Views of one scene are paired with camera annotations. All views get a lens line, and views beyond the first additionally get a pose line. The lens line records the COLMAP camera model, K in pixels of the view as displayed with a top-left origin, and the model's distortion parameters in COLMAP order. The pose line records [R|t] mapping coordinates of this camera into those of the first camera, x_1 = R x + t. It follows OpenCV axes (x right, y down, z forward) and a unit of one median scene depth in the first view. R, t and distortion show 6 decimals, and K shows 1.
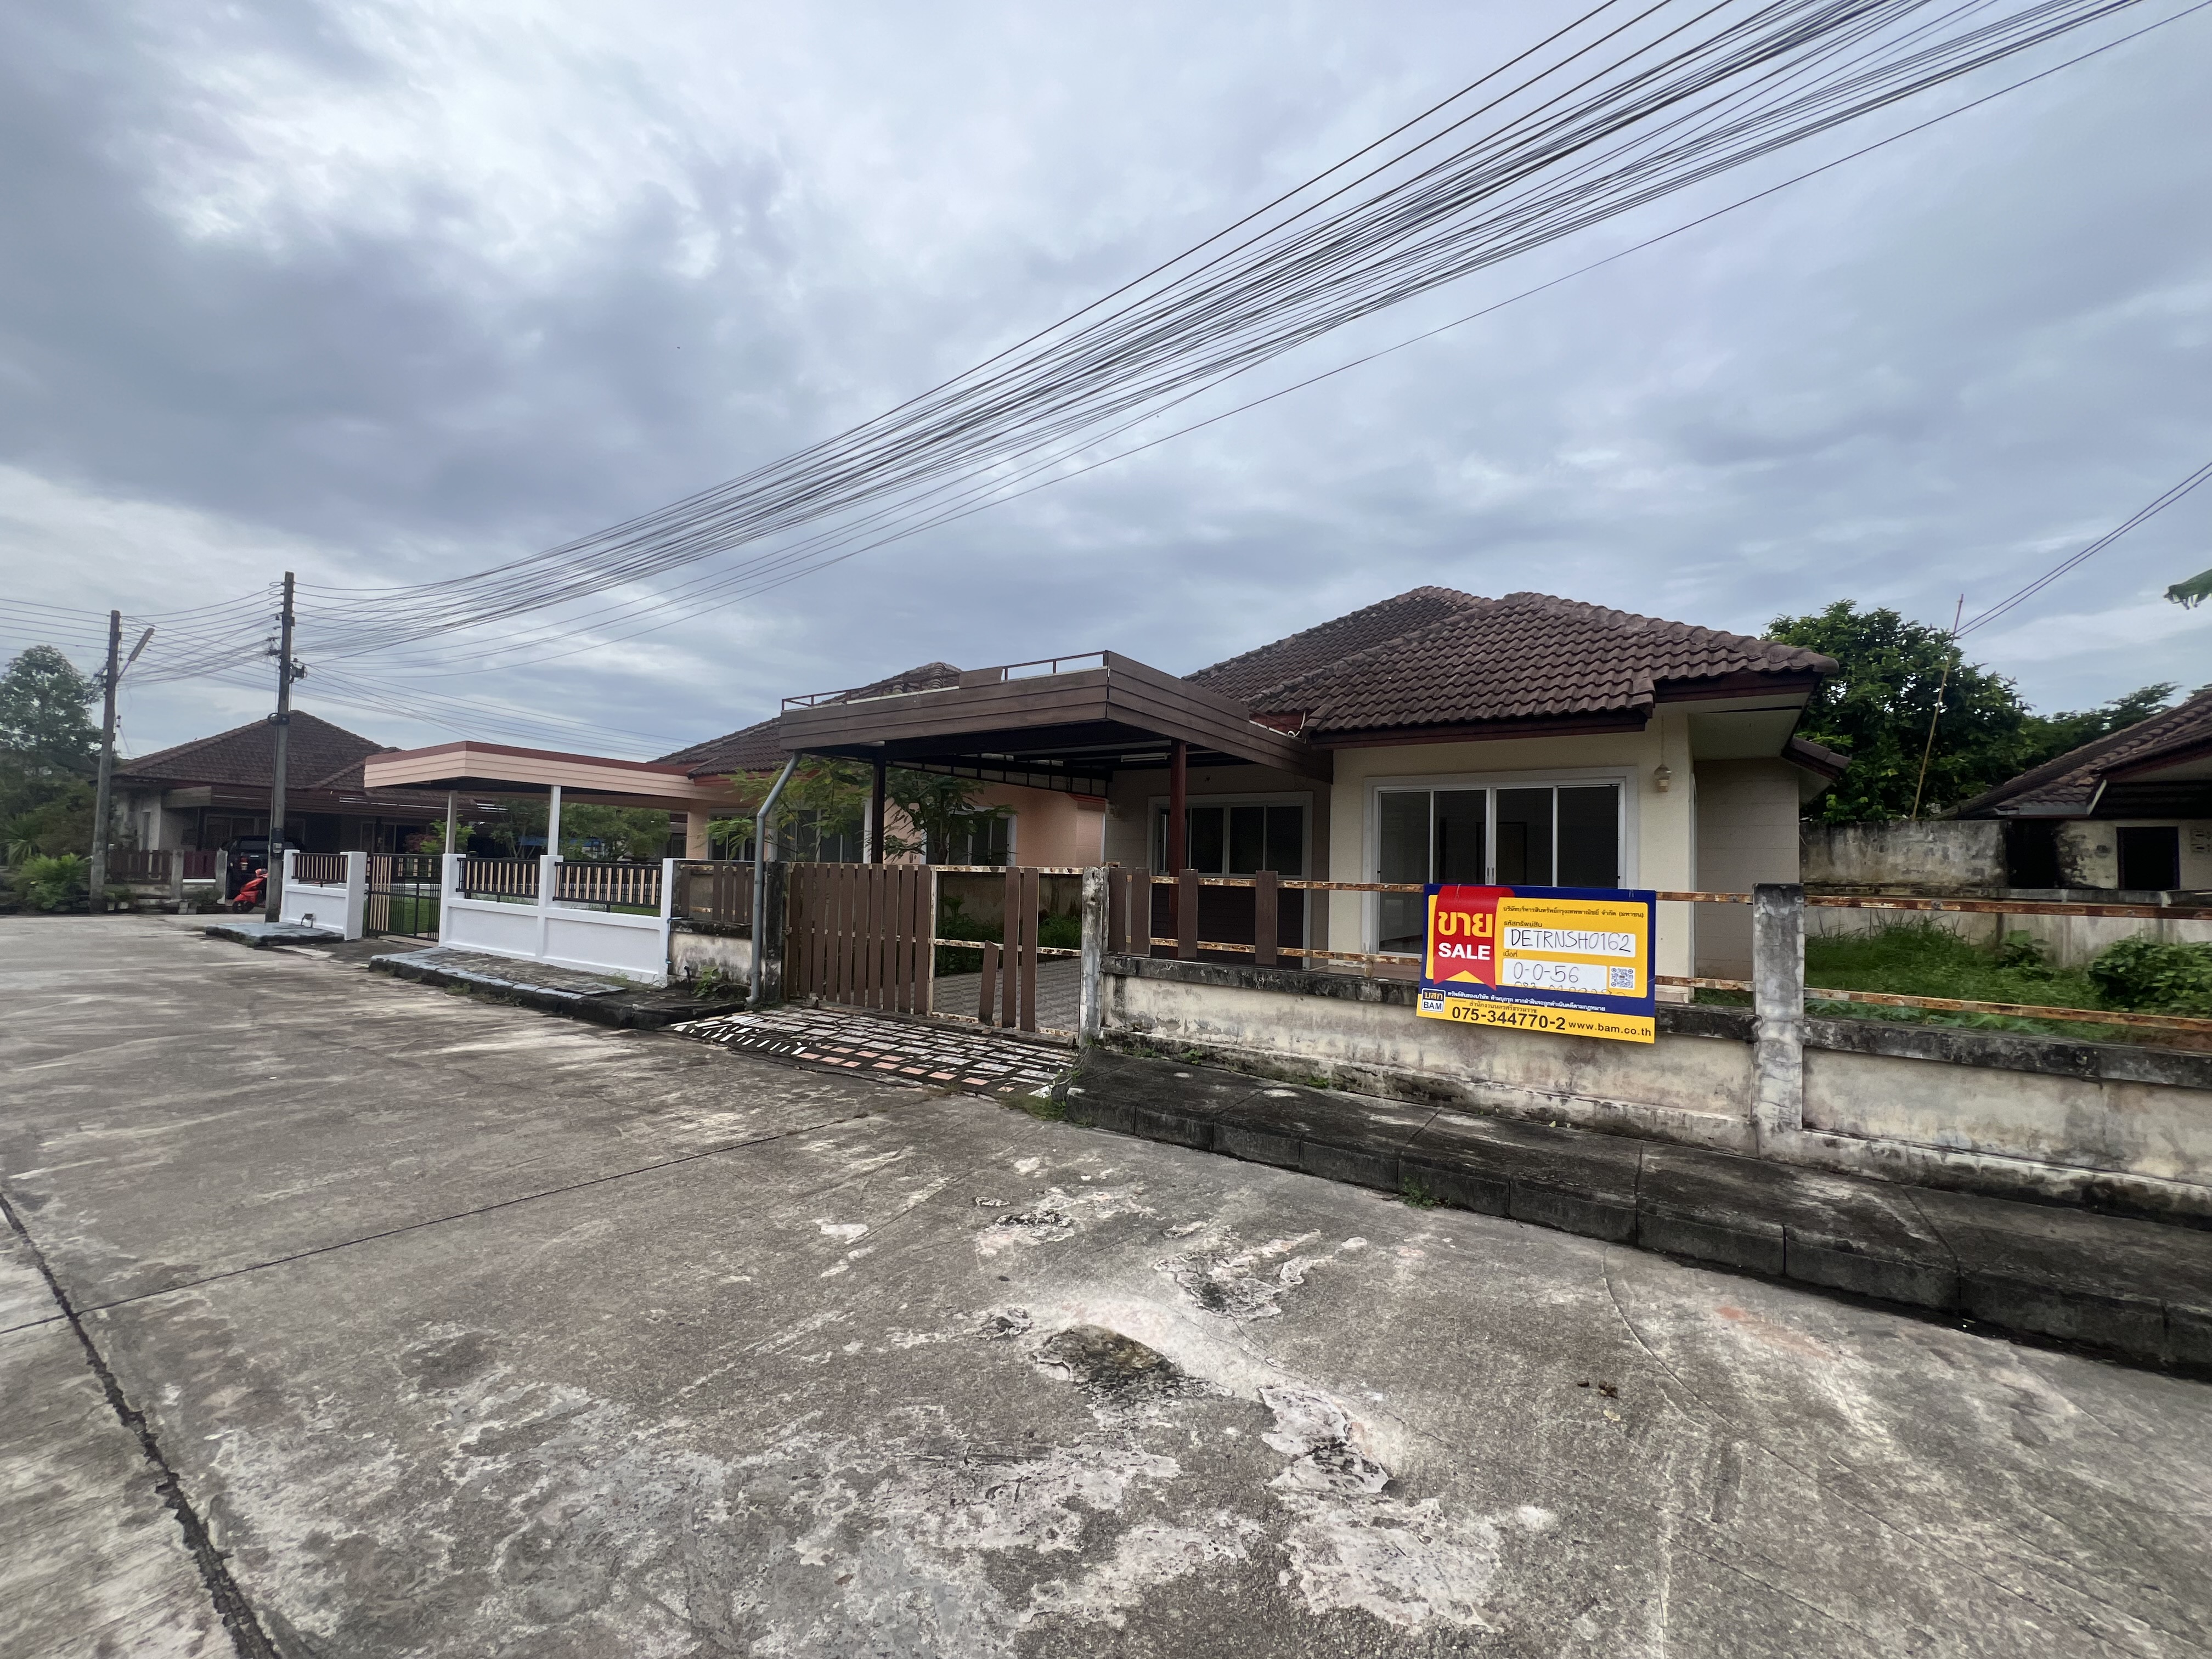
lens RADIAL K [[877.6, 0, 1102.7], [0, 877.6, 840.0], [0, 0, 1]] dist [-0.001938, 0.000471]
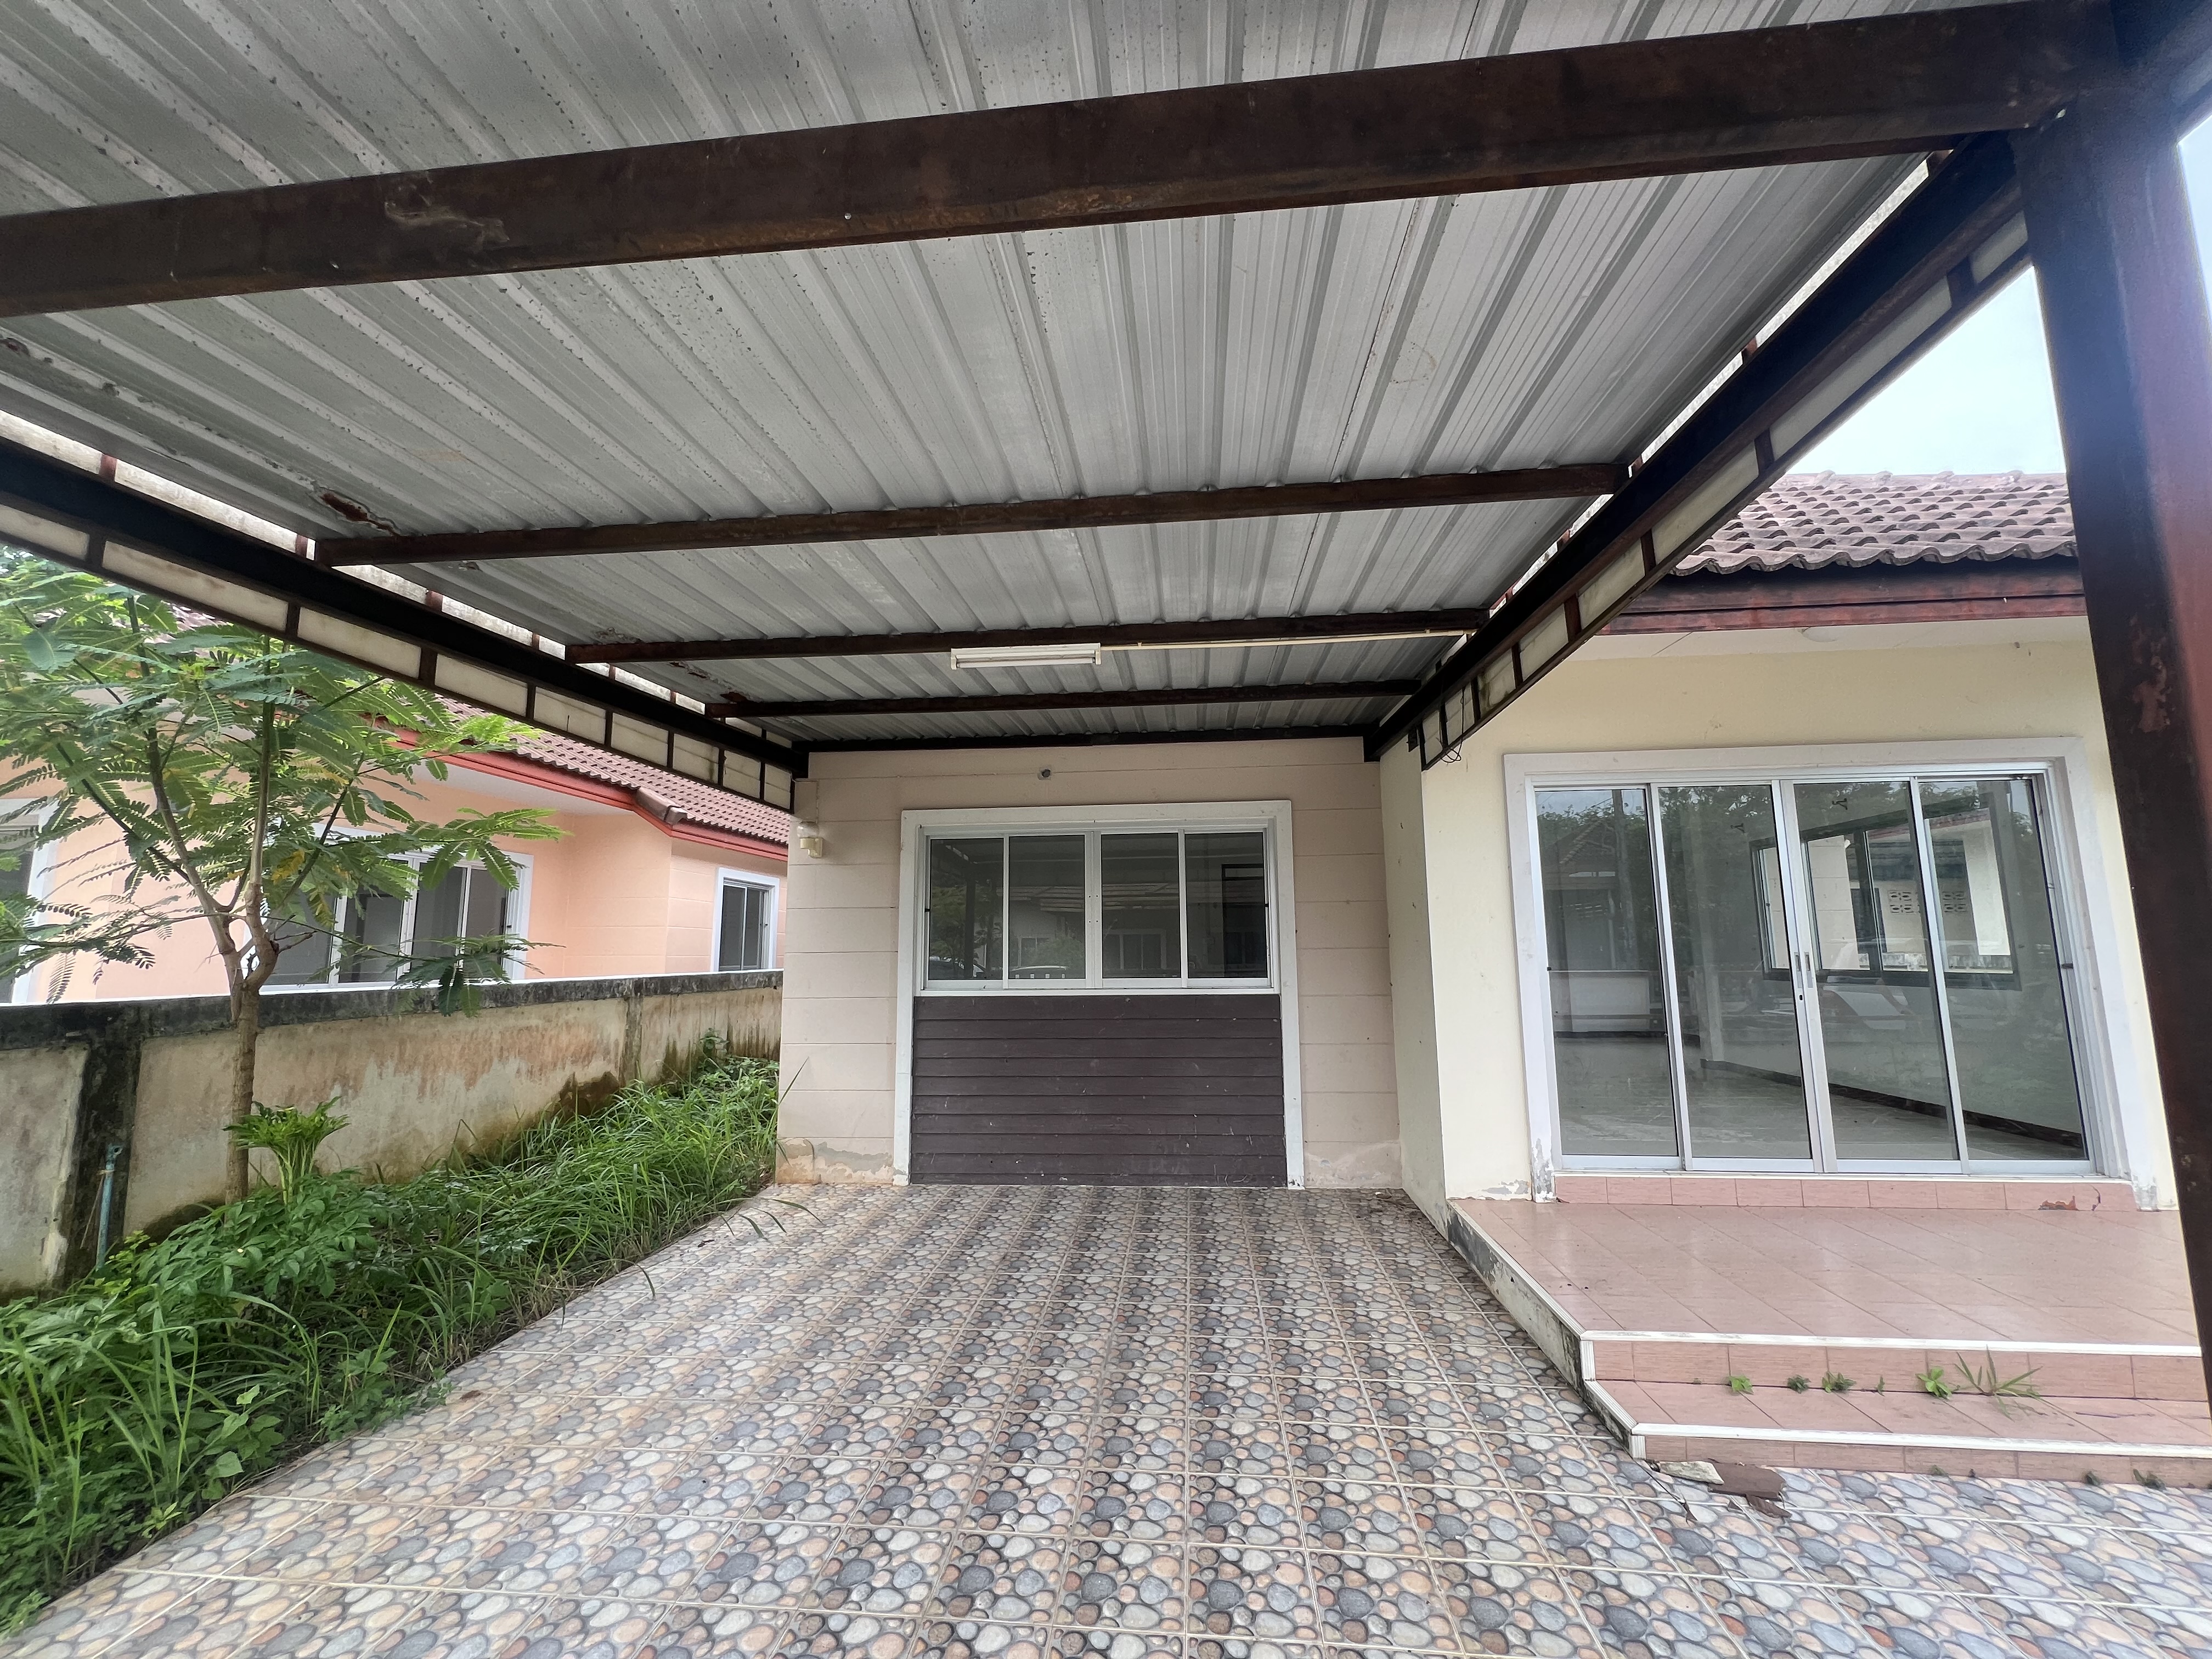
lens RADIAL K [[877.6, 0, 1101.1], [0, 877.6, 841.0], [0, 0, 1]] dist [-0.001938, 0.000471]
pose [[0.878776, 0.030140, 0.476282, -0.177685], [0.014065, 0.995935, -0.088976, 0.016309], [-0.477027, 0.084888, 0.874779, 1.398920]]
